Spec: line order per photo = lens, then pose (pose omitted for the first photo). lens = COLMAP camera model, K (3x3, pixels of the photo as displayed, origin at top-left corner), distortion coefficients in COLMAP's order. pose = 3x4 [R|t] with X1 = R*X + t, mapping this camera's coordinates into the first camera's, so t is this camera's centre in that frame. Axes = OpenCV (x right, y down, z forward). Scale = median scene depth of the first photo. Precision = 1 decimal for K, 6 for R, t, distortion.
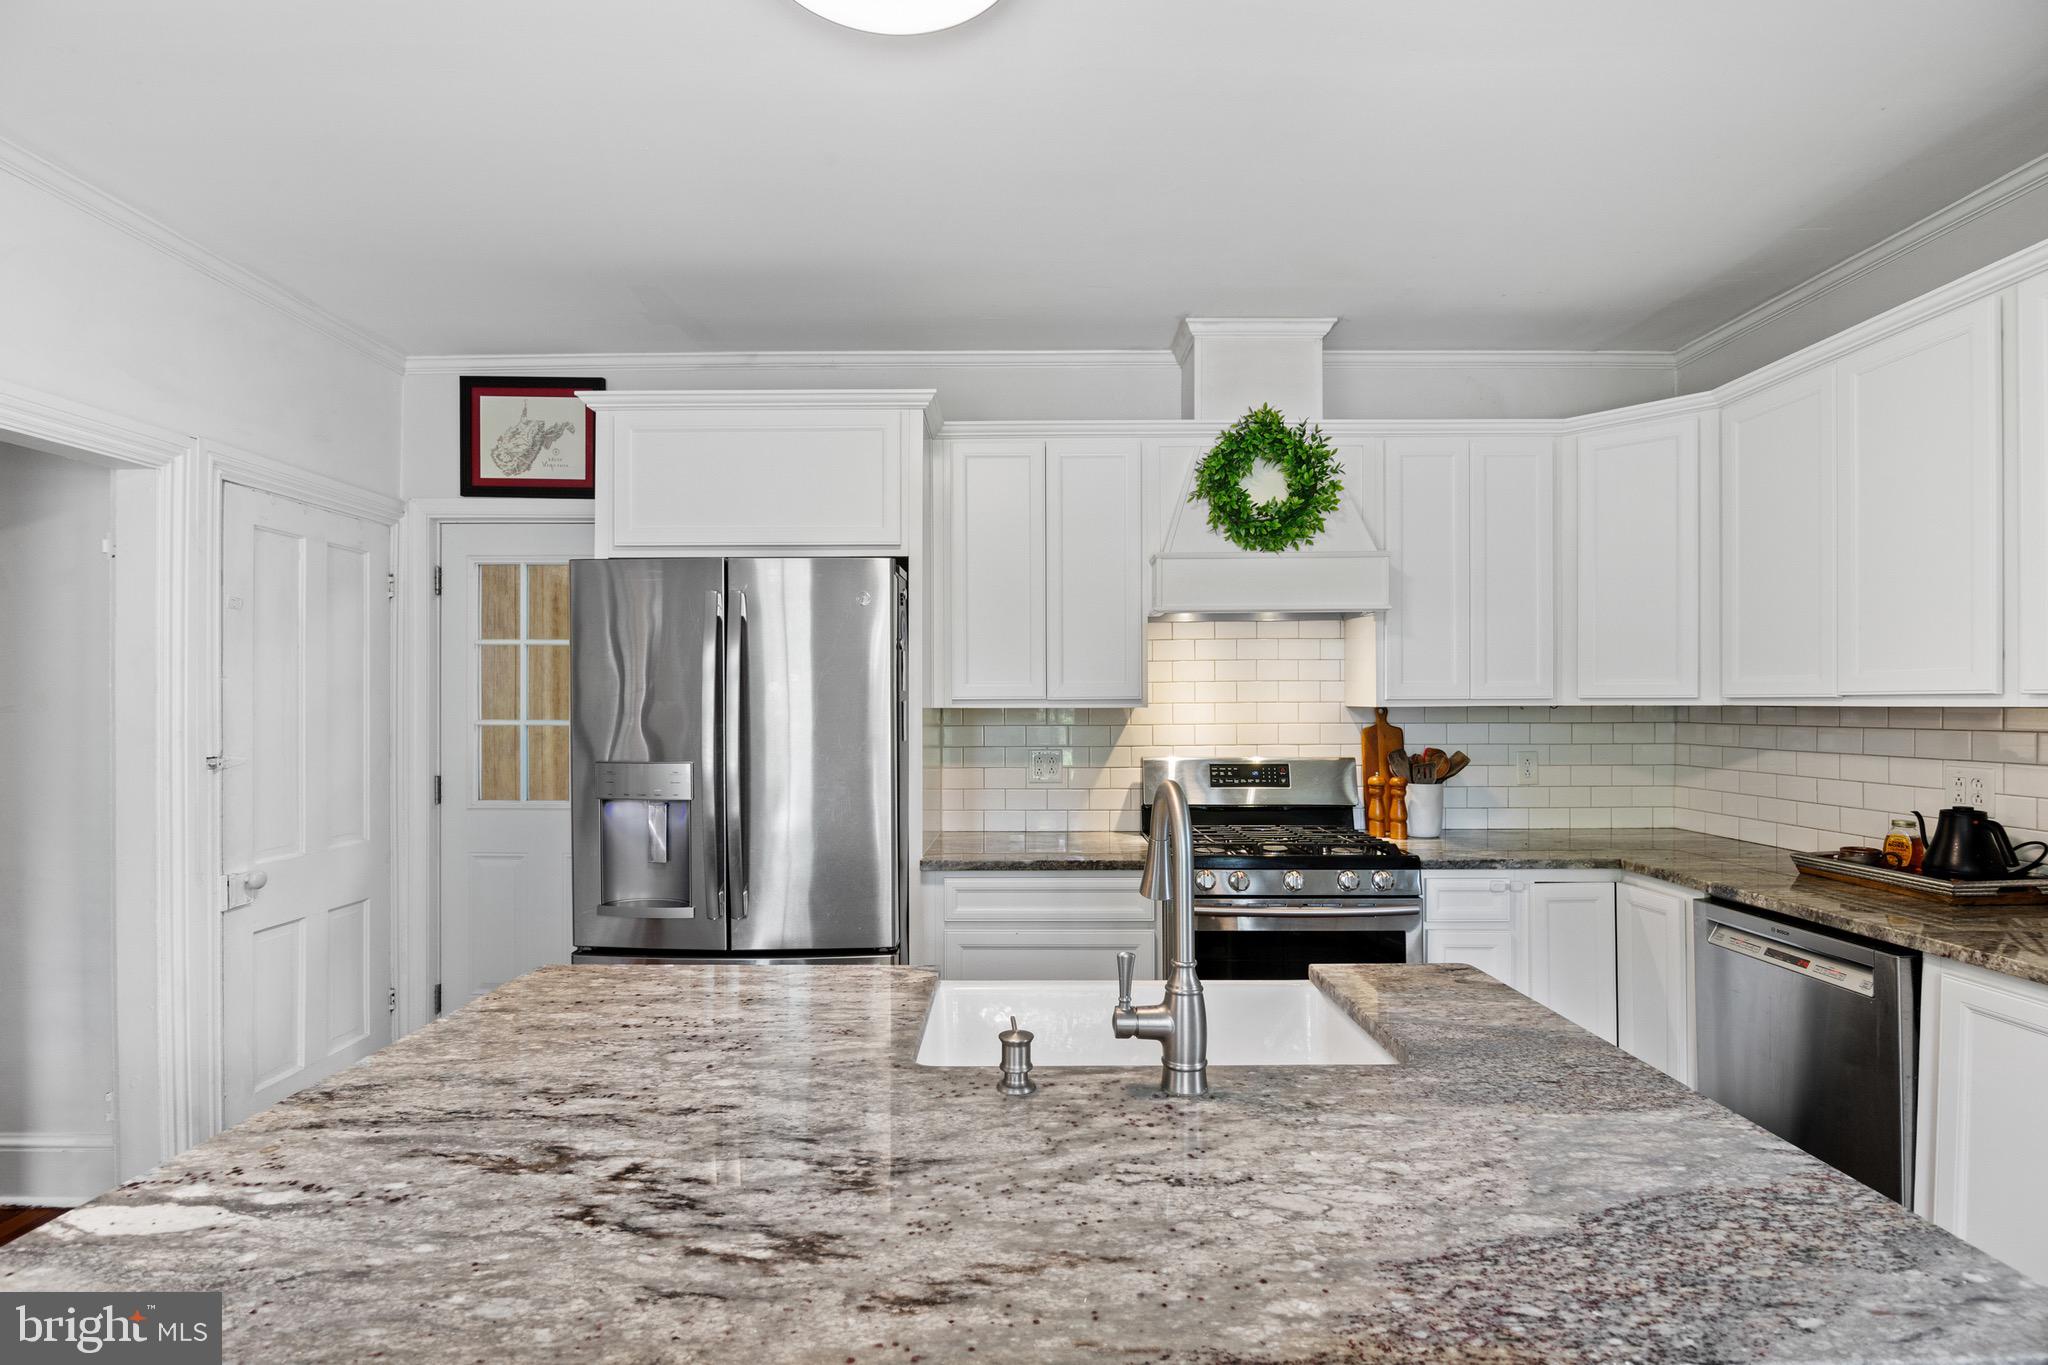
lens RADIAL K [[931.6, 0, 1016.1], [0, 931.6, 697.9], [0, 0, 1]] dist [-0.013810, -0.001678]
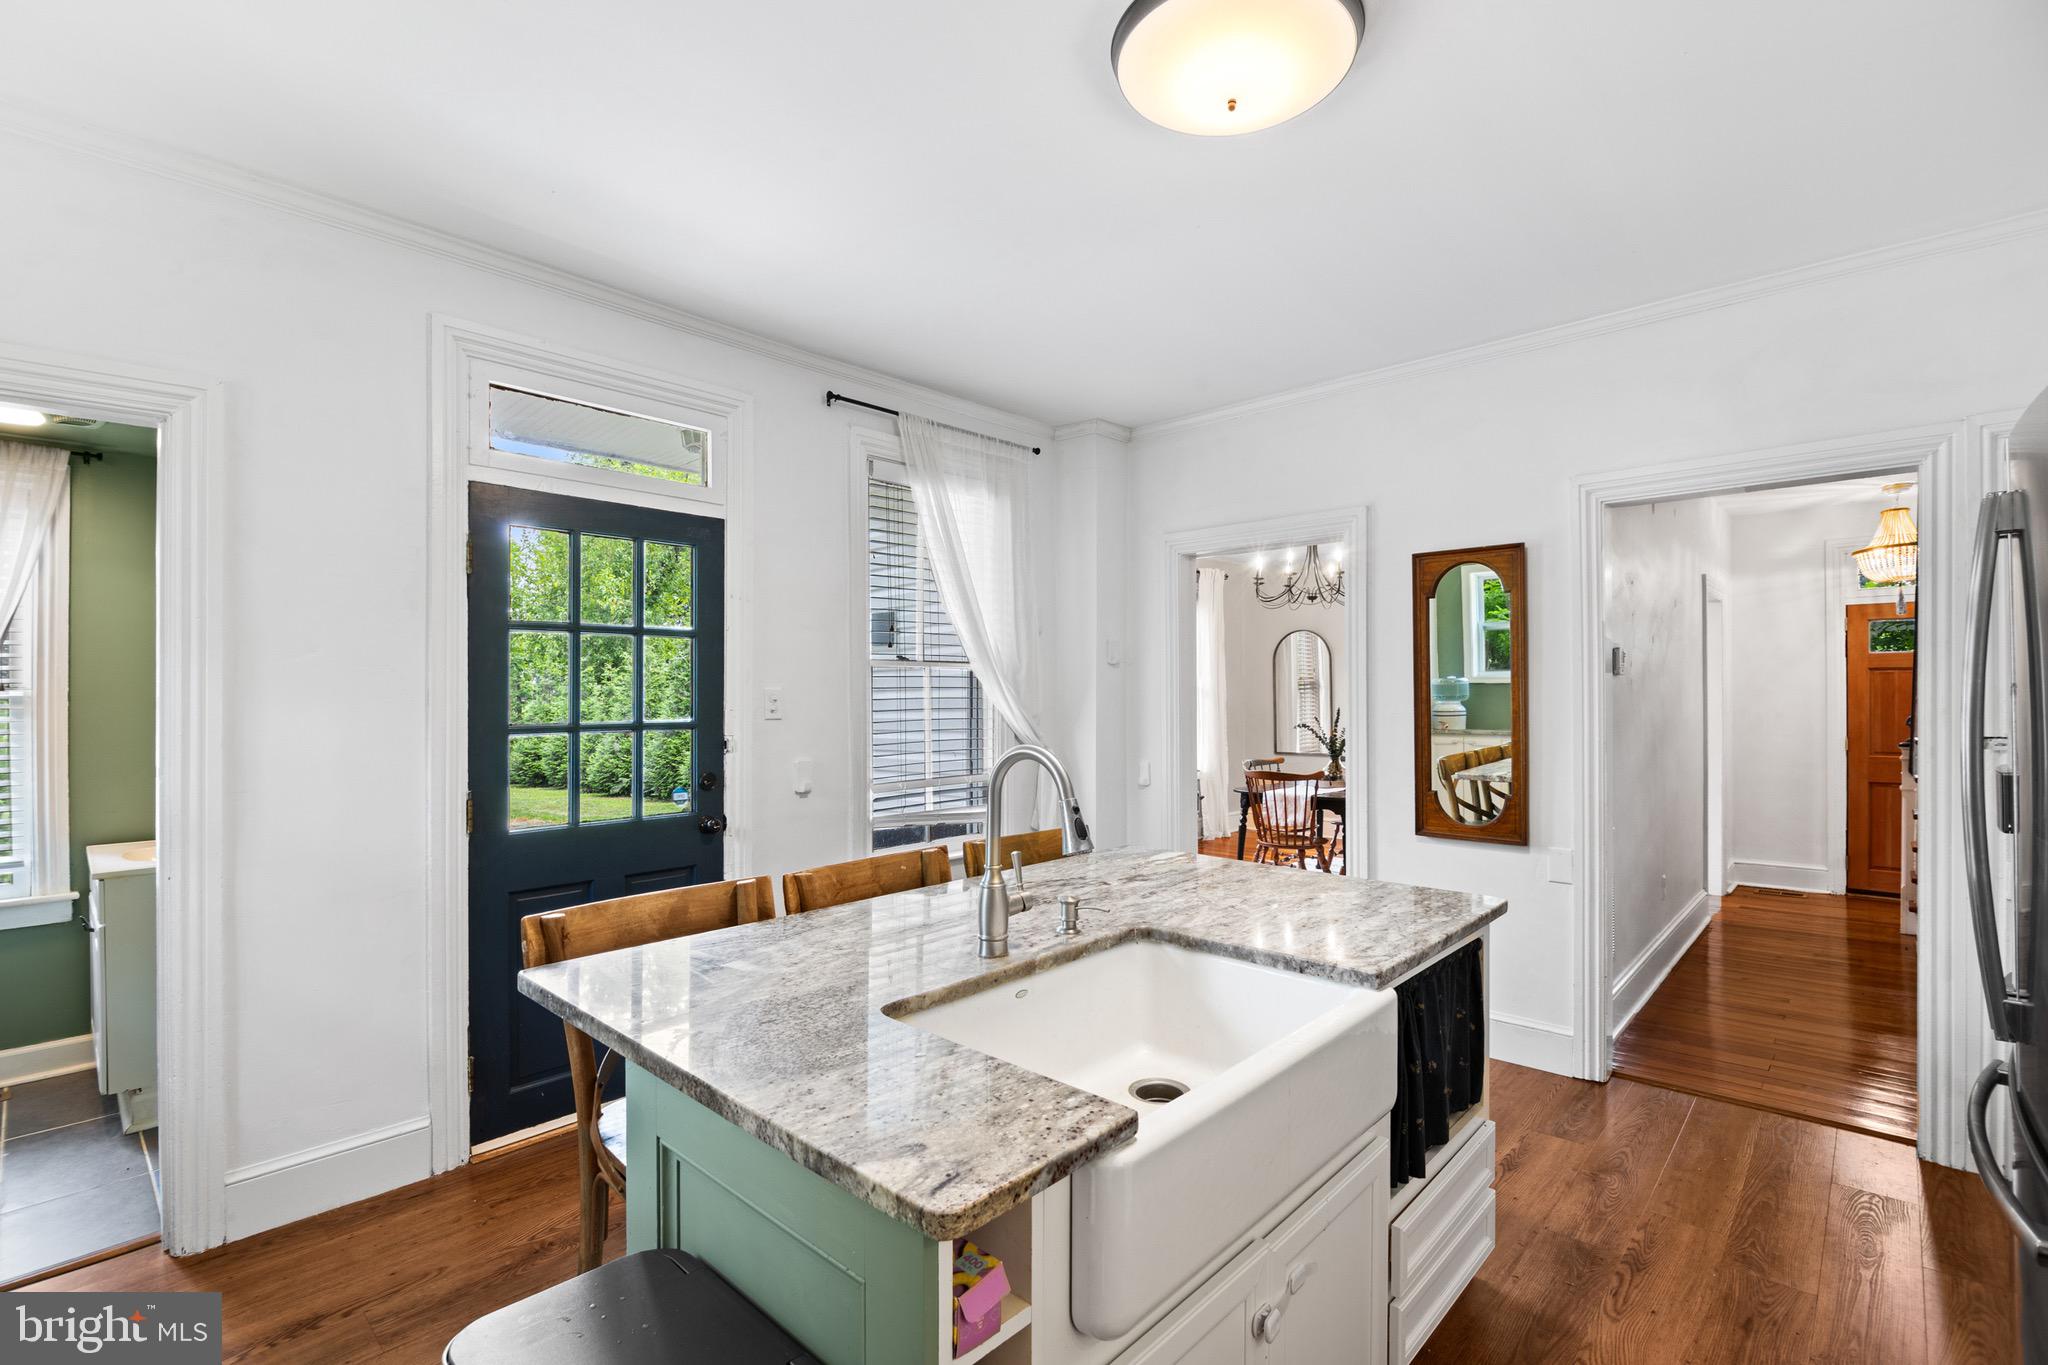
lens RADIAL K [[931.6, 0, 1013.7], [0, 931.6, 682.6], [0, 0, 1]] dist [-0.013810, -0.001678]
pose [[-0.685377, -0.003334, -0.728180, 0.470292], [0.007335, 0.999907, -0.011483, 0.007388], [0.728151, -0.013212, -0.685289, 0.785792]]
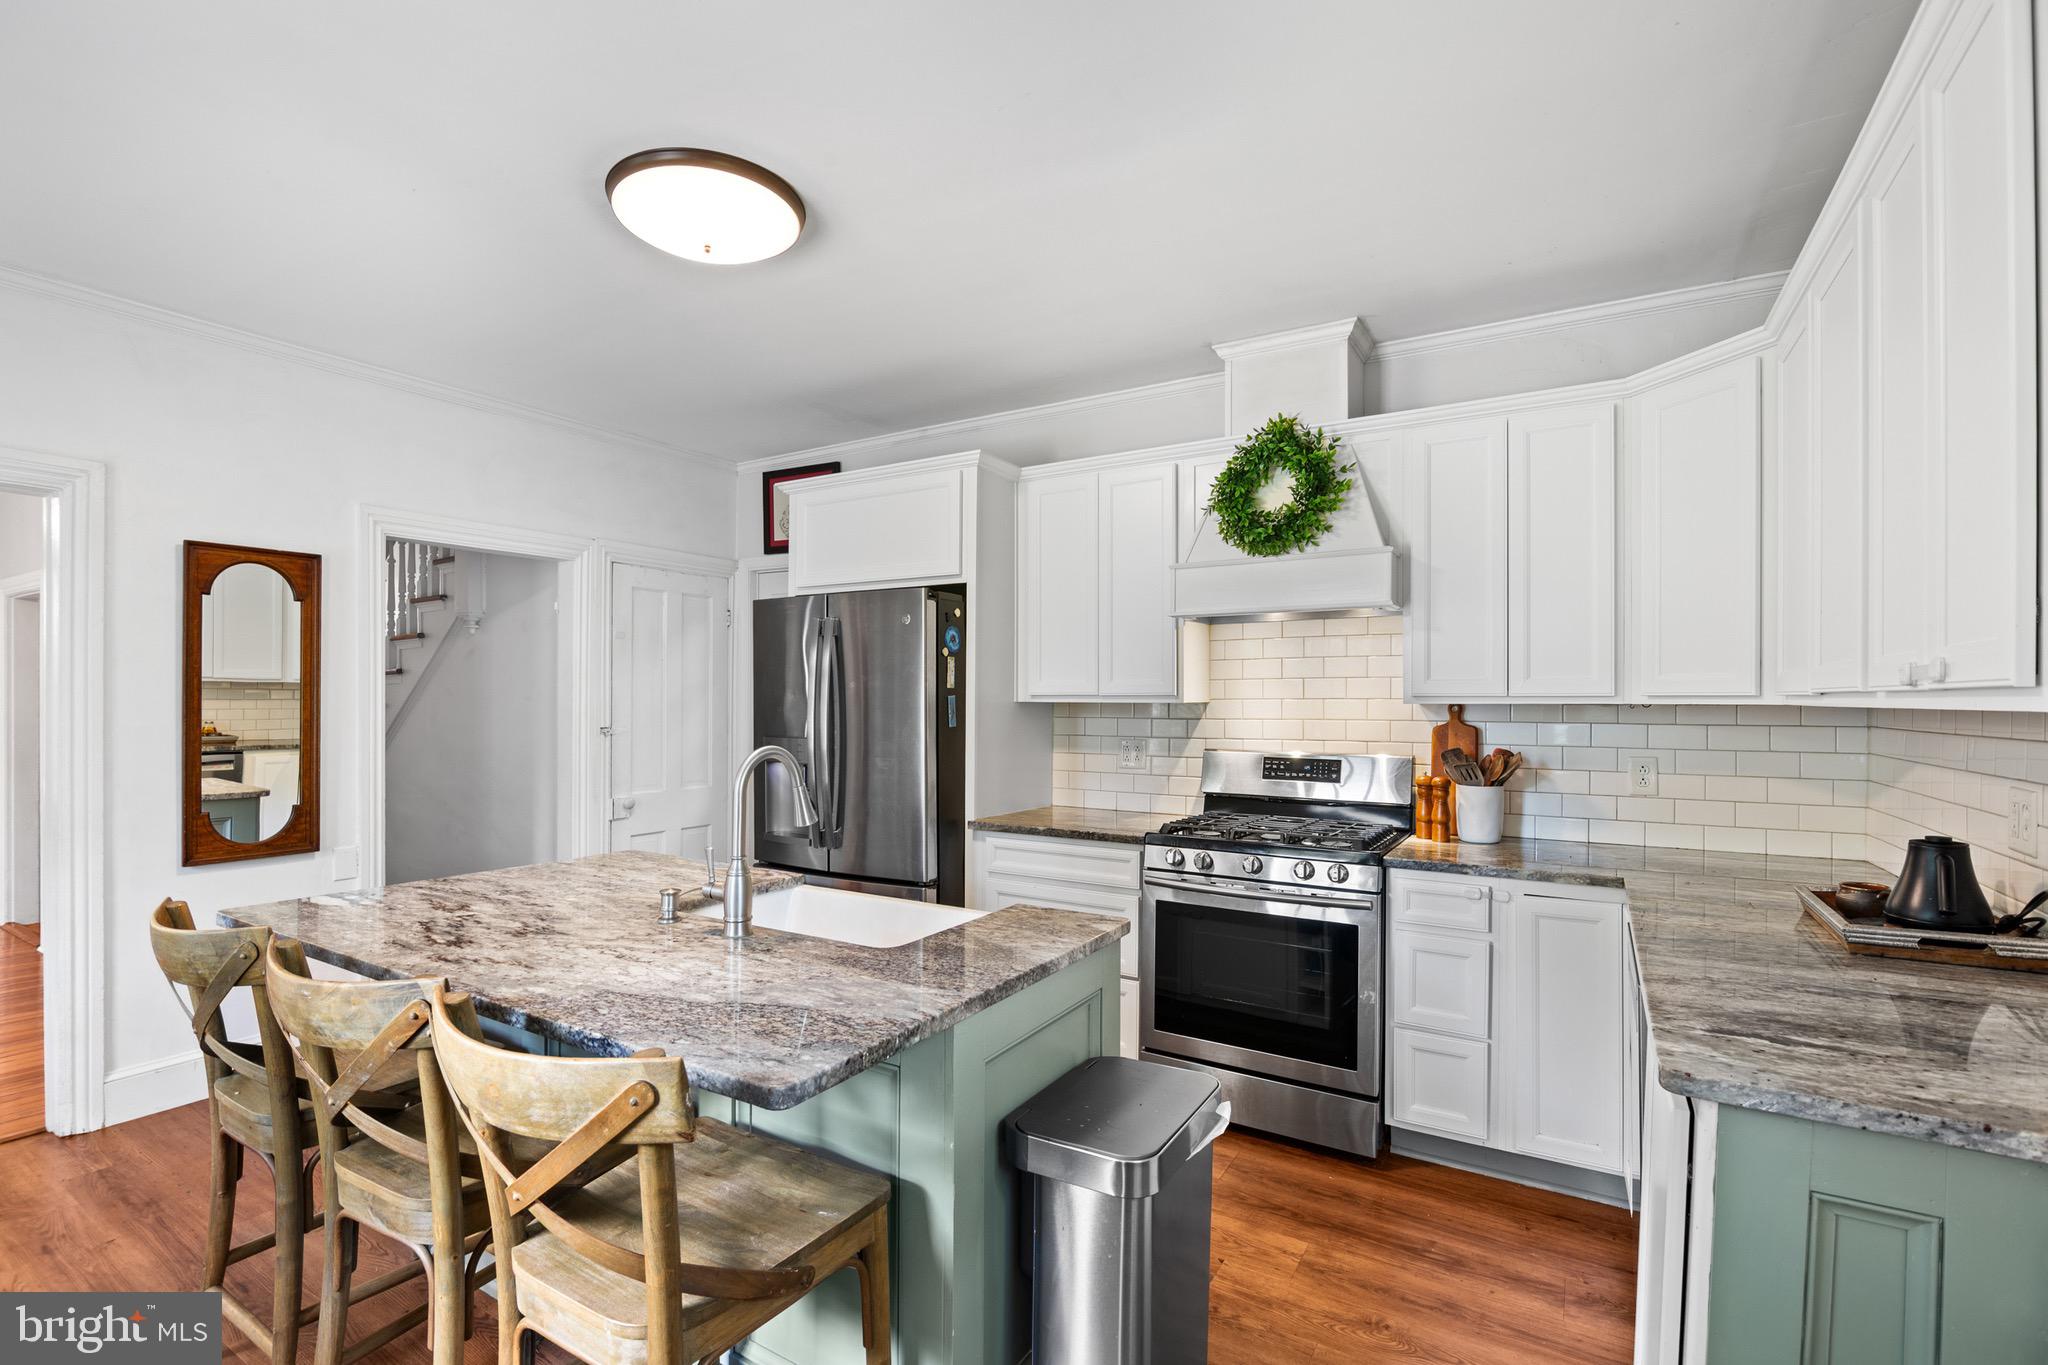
lens RADIAL K [[931.6, 0, 1017.0], [0, 931.6, 697.4], [0, 0, 1]] dist [-0.013810, -0.001678]
pose [[0.855184, 0.004427, -0.518305, 0.563080], [-0.002246, 0.999986, 0.004835, -0.001139], [0.518319, -0.002970, 0.855182, -0.052028]]
